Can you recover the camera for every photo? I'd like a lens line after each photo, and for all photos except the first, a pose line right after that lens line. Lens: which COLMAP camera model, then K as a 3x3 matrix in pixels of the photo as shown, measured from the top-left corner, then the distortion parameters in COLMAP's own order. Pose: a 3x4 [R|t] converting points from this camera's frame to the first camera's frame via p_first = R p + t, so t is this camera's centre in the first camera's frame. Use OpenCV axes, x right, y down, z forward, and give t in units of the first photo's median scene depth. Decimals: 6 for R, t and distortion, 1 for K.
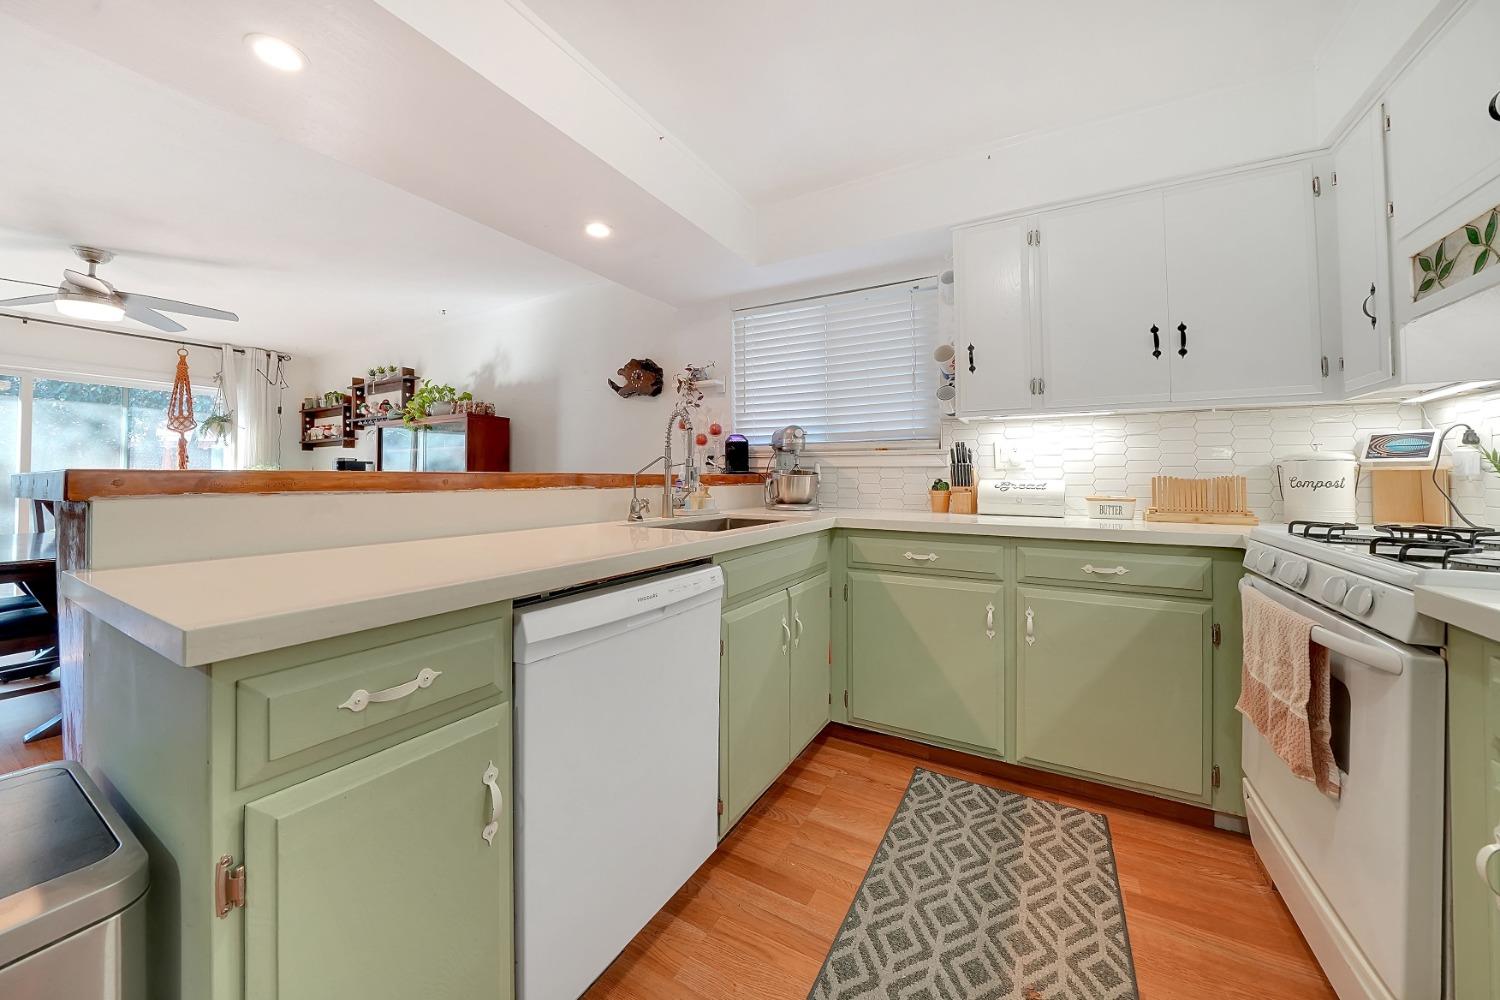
lens RADIAL K [[536.1, 0, 742.2], [0, 536.1, 463.9], [0, 0, 1]] dist [-0.018978, 0.000127]
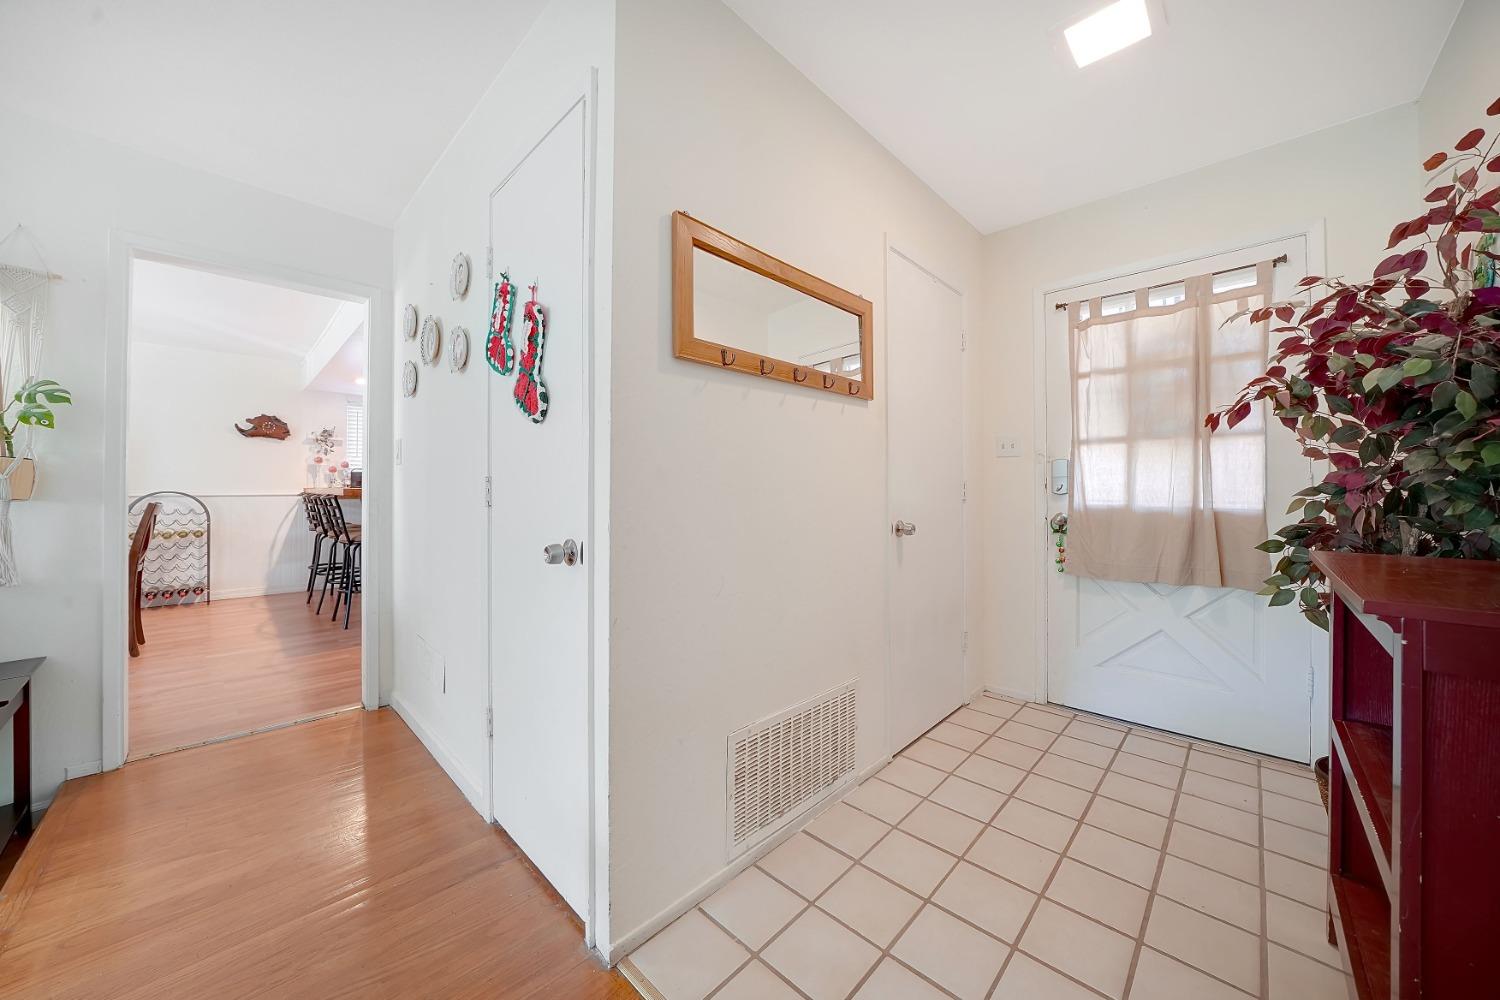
lens RADIAL K [[523.5, 0, 745.8], [0, 523.5, 486.0], [0, 0, 1]] dist [-0.021144, 0.000184]
pose [[0.245810, 0.007484, 0.969289, -1.881096], [-0.023885, 0.999713, -0.001662, -0.024832], [-0.969024, -0.022743, 0.245918, -1.064843]]
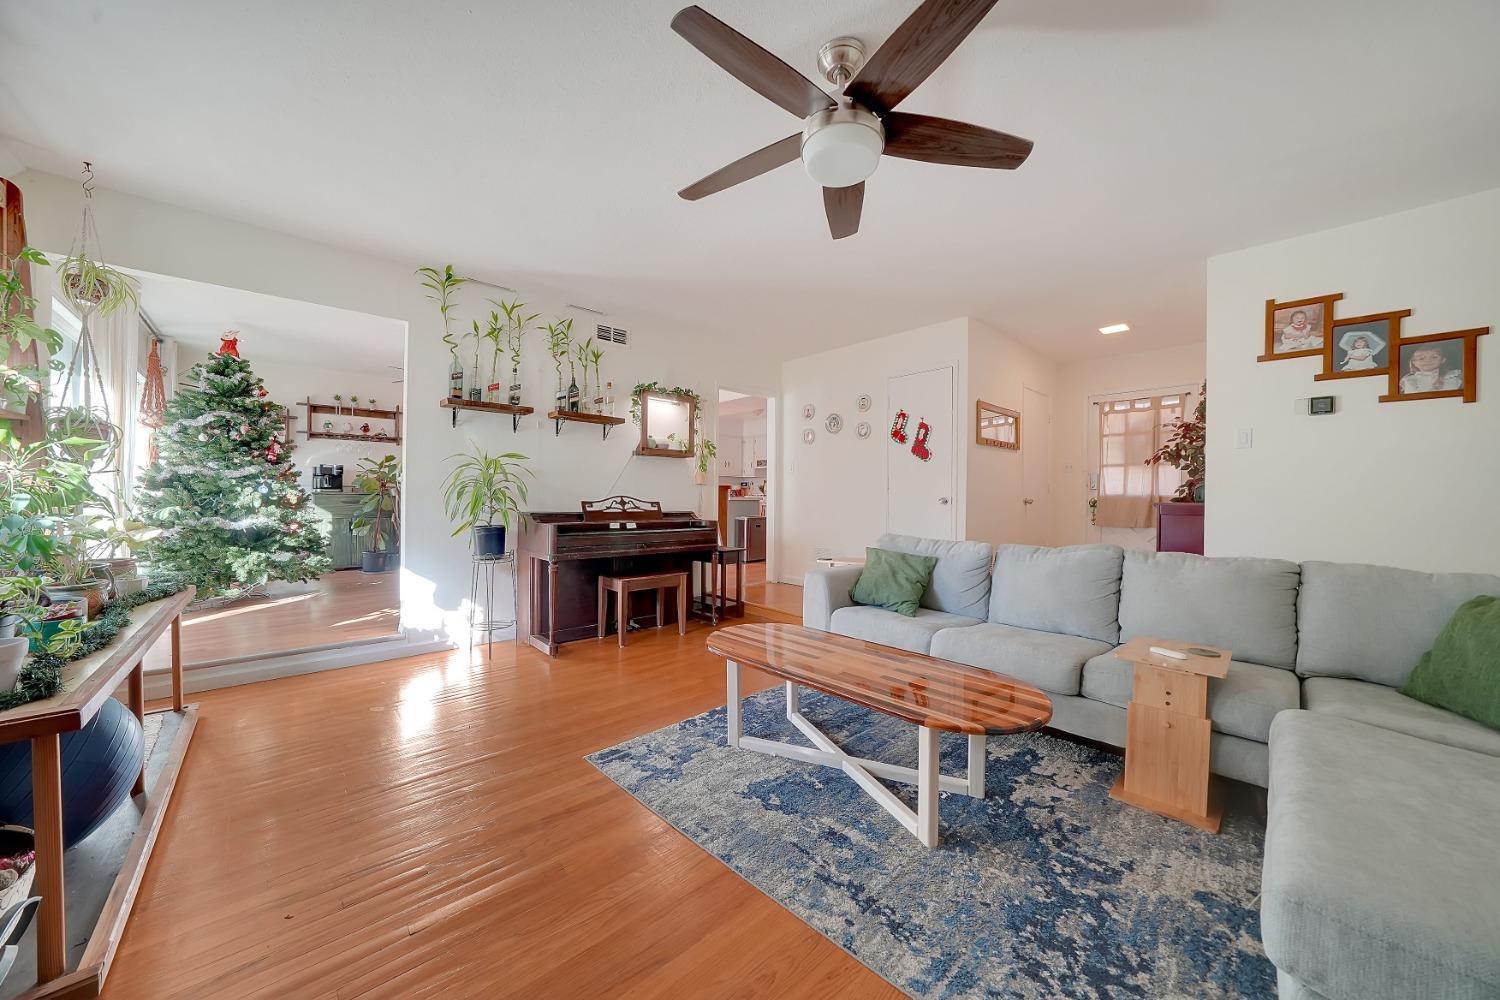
lens RADIAL K [[517.6, 0, 743.4], [0, 517.6, 500.1], [0, 0, 1]] dist [-0.028864, 0.003720]
pose [[0.302756, -0.001364, 0.953067, -3.328185], [-0.035377, 0.999294, 0.012668, 0.047583], [-0.952411, -0.037552, 0.302494, -0.633253]]
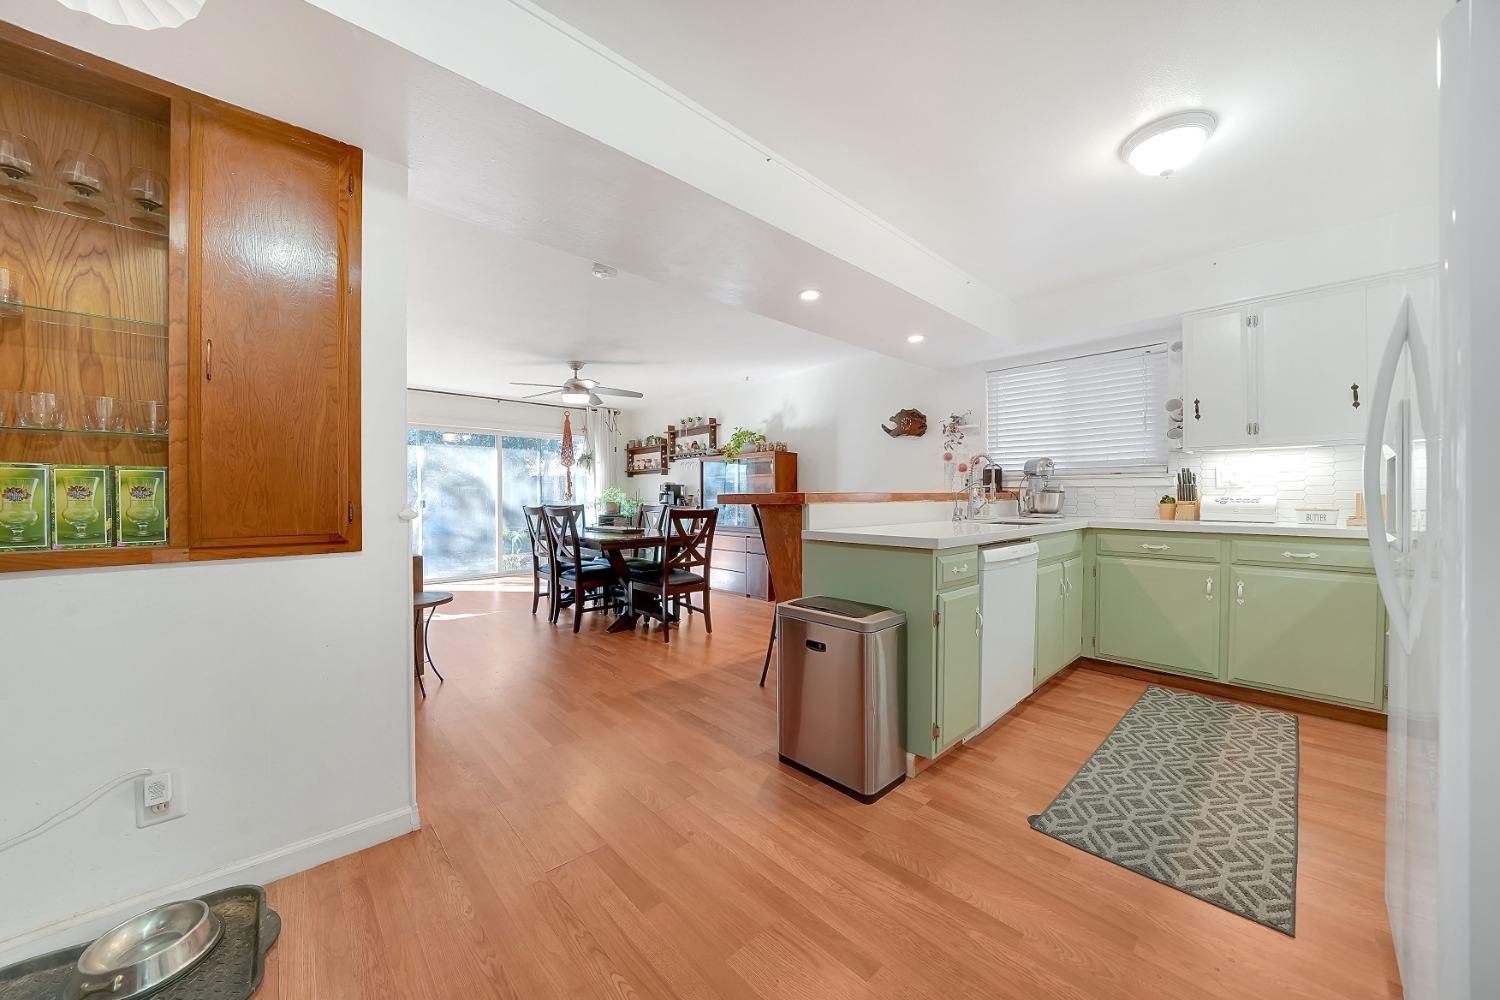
lens RADIAL K [[523.5, 0, 741.5], [0, 523.5, 502.0], [0, 0, 1]] dist [-0.020245, 0.000078]
pose [[0.952802, 0.000553, -0.303593, -0.272887], [0.010813, 0.999302, 0.035756, -0.013940], [0.303401, -0.037351, 0.952131, -0.600280]]
